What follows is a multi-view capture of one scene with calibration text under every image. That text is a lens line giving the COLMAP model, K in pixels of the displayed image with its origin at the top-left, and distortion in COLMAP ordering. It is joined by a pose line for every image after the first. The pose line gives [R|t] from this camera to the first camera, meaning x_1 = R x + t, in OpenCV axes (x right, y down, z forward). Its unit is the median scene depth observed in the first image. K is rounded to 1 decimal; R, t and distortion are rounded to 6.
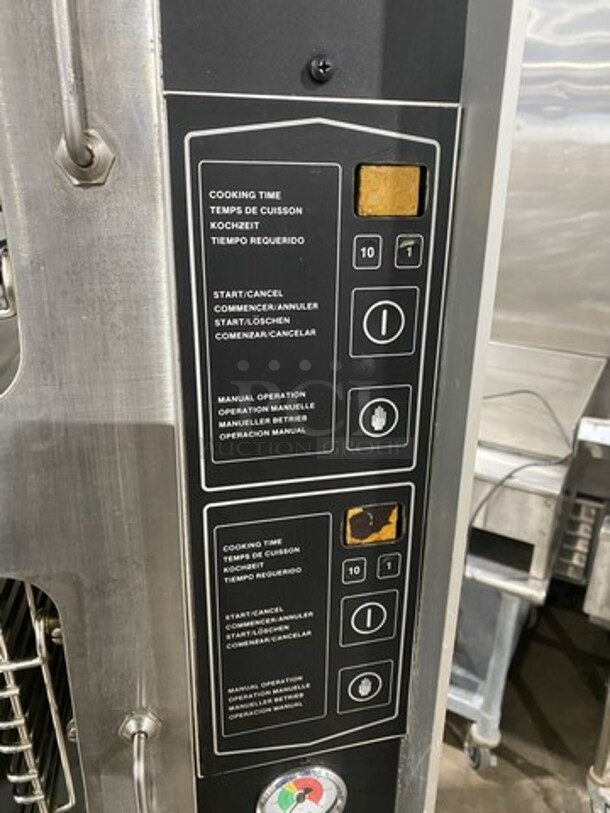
lens RADIAL K [[641.4, 0, 305.0], [0, 641.4, 406.5], [0, 0, 1]] dist [-0.003714, -0.007530]
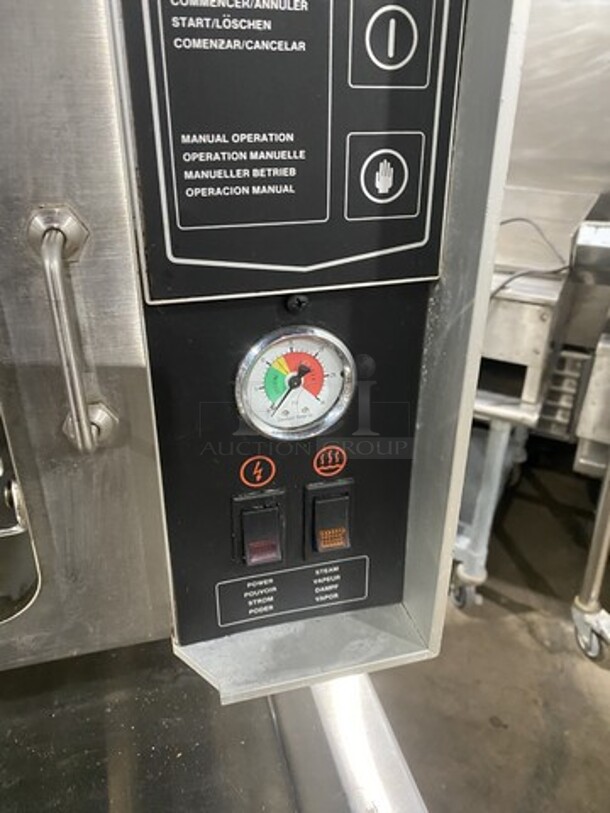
lens RADIAL K [[624.3, 0, 305.0], [0, 624.3, 406.5], [0, 0, 1]] dist [-0.004536, -0.006243]
pose [[0.999136, -0.026052, 0.032386, -0.005250], [0.022101, 0.992900, 0.116883, 0.159890], [-0.035201, -0.116066, 0.992618, 0.081080]]
